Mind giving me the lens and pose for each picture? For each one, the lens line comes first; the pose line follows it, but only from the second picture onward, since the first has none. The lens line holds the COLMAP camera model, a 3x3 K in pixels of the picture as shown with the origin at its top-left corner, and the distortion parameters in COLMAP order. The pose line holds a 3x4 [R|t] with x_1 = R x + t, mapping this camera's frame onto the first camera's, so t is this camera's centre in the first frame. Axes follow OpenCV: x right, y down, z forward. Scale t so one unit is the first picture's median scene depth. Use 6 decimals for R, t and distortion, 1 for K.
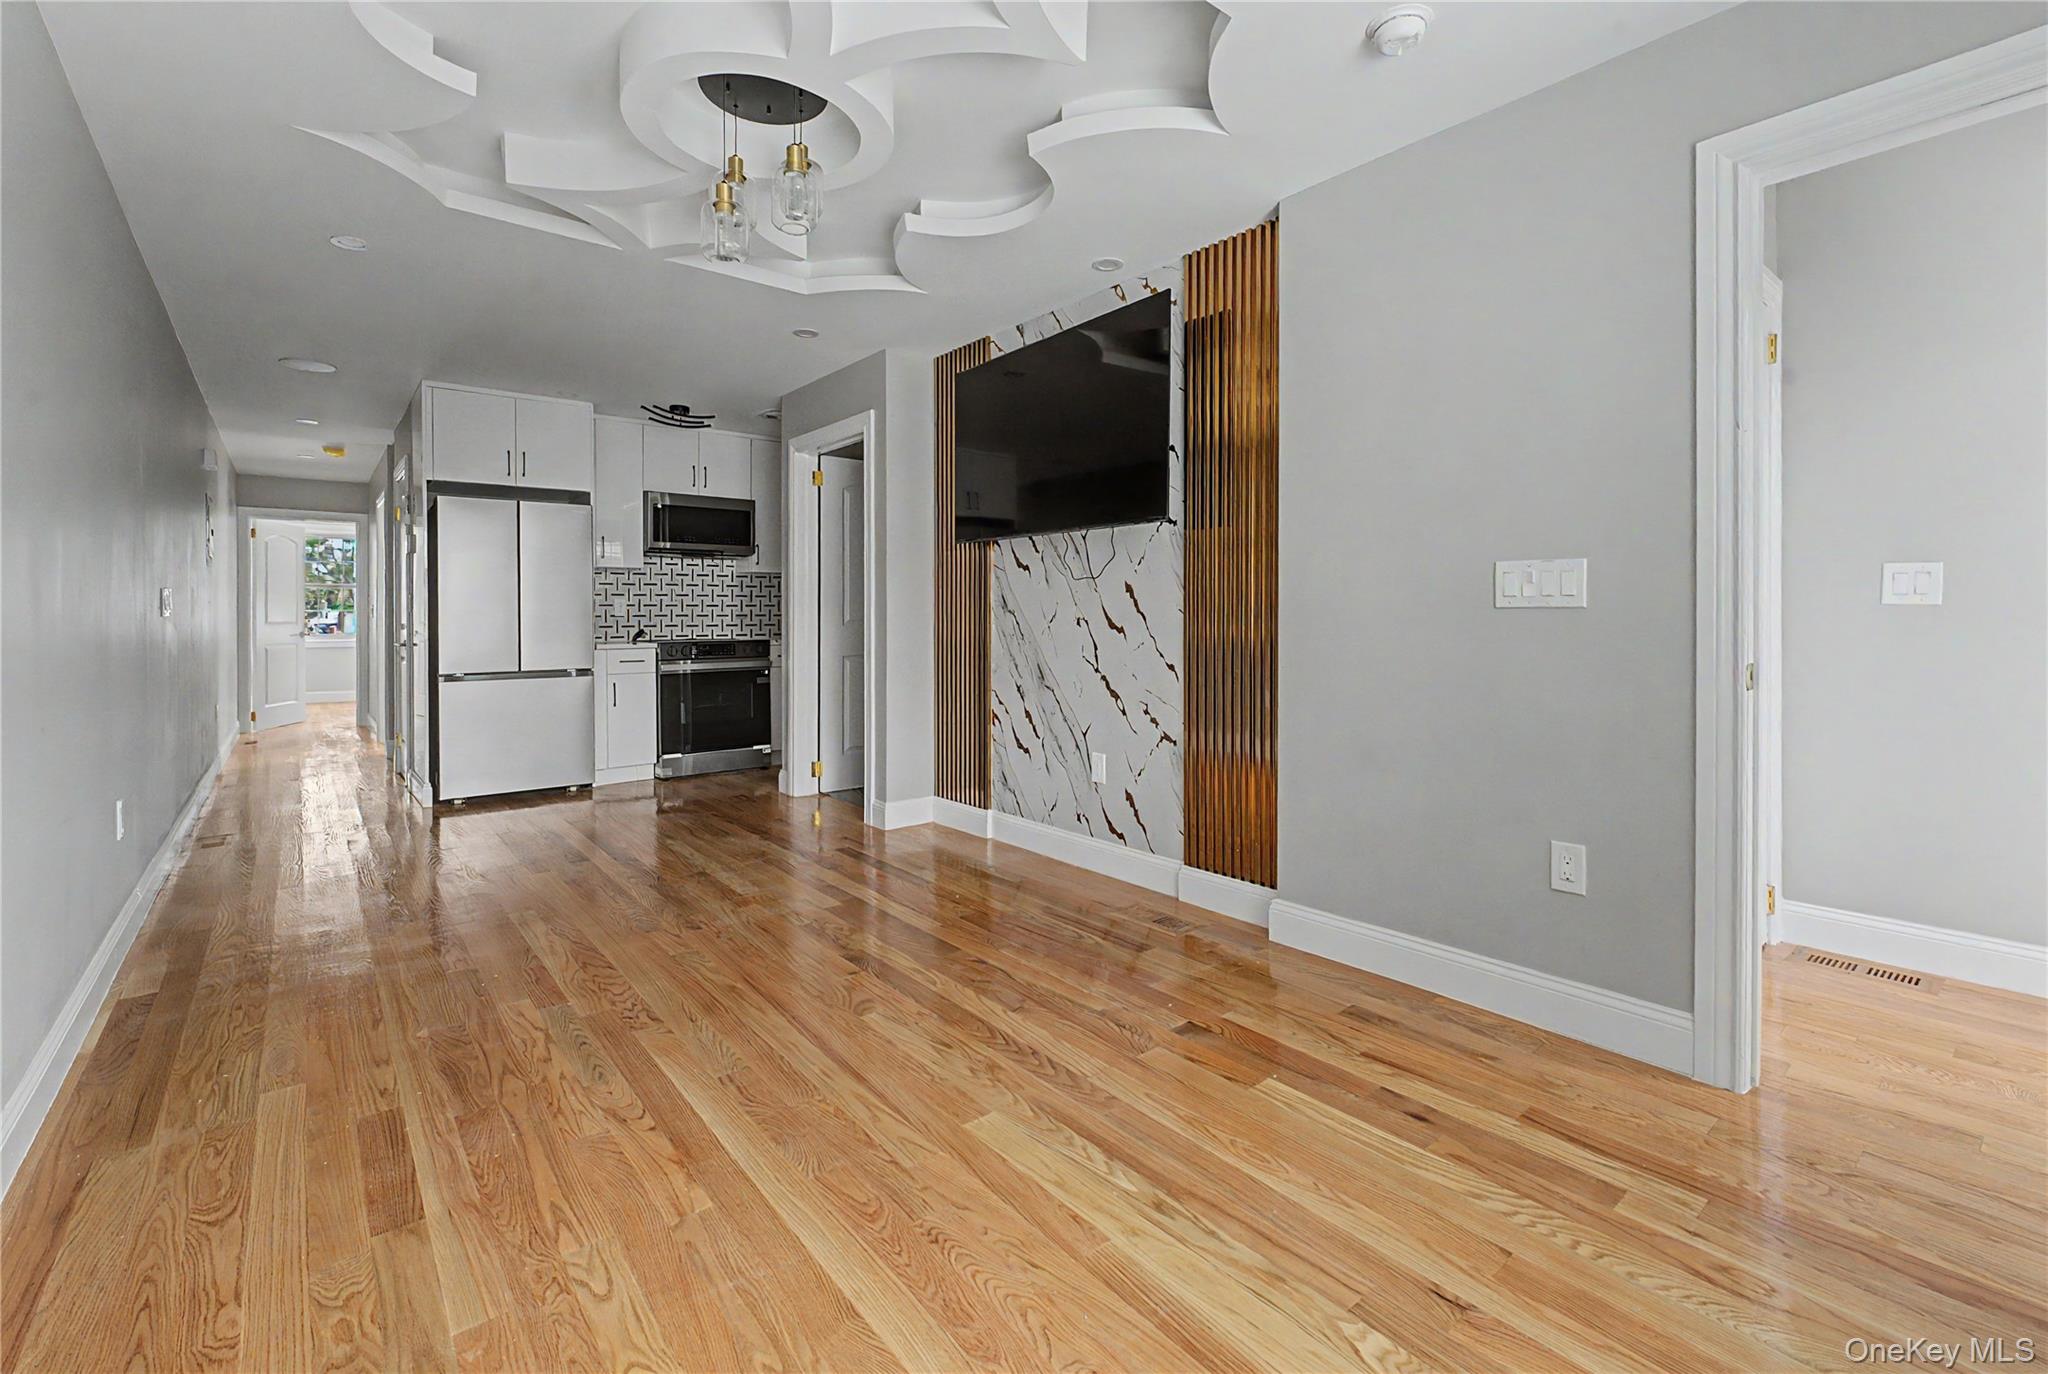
lens RADIAL K [[845.8, 0, 960.4], [0, 845.8, 608.3], [0, 0, 1]] dist [0.001950, 0.000576]
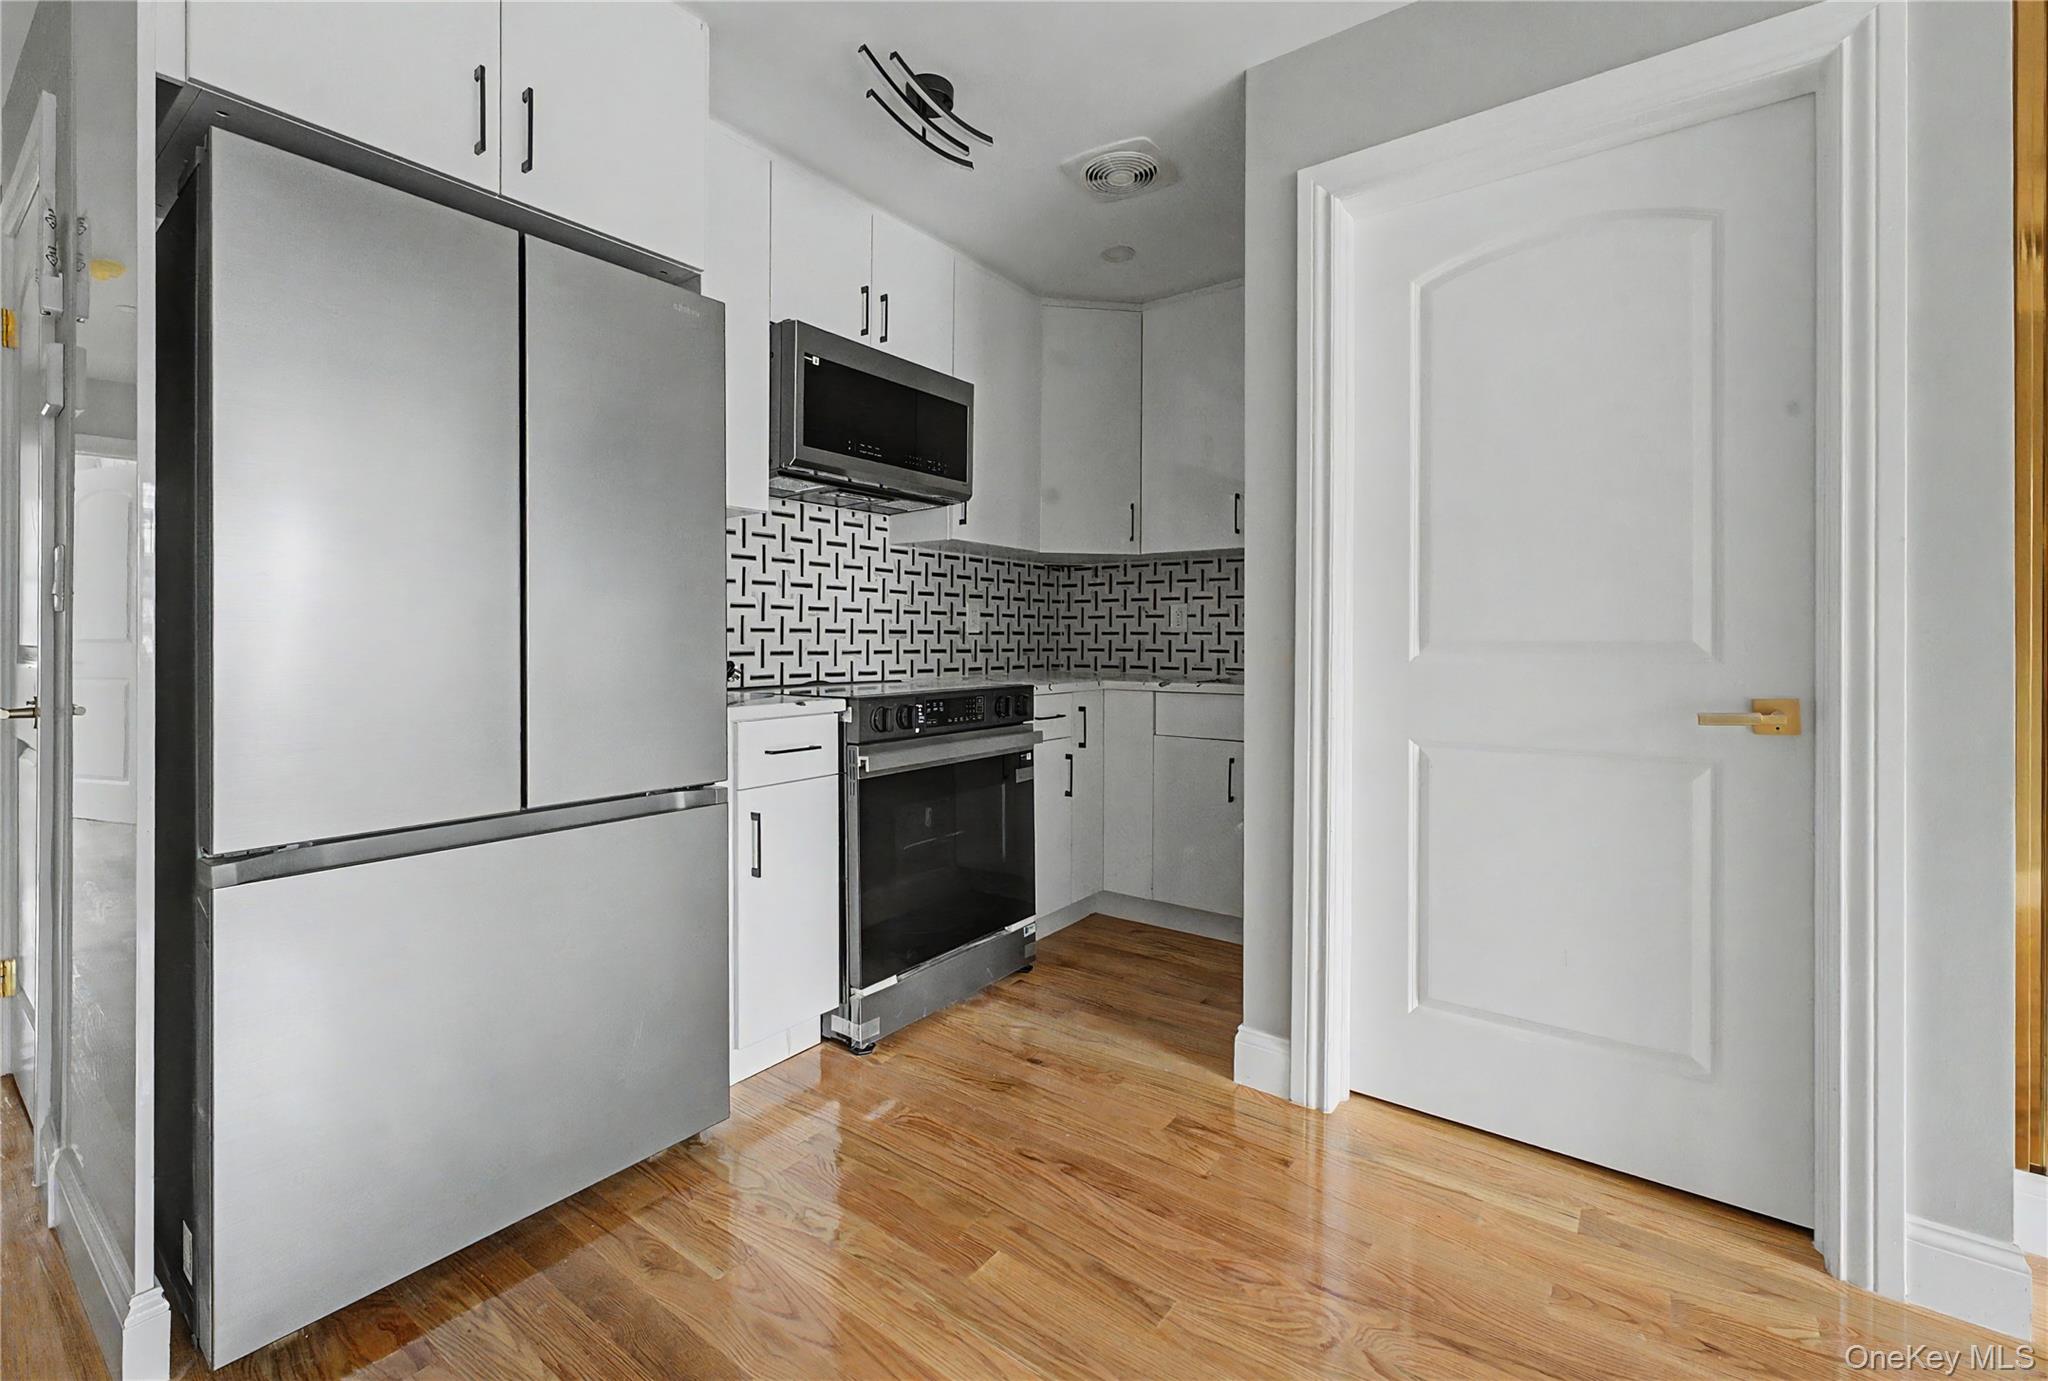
lens RADIAL K [[854.1, 0, 971.0], [0, 854.1, 633.8], [0, 0, 1]] dist [0.007603, -0.000084]
pose [[0.962281, 0.006586, 0.271979, -0.386514], [-0.007221, 0.999973, 0.001335, 0.009407], [-0.271963, -0.003249, 0.962302, 0.572348]]
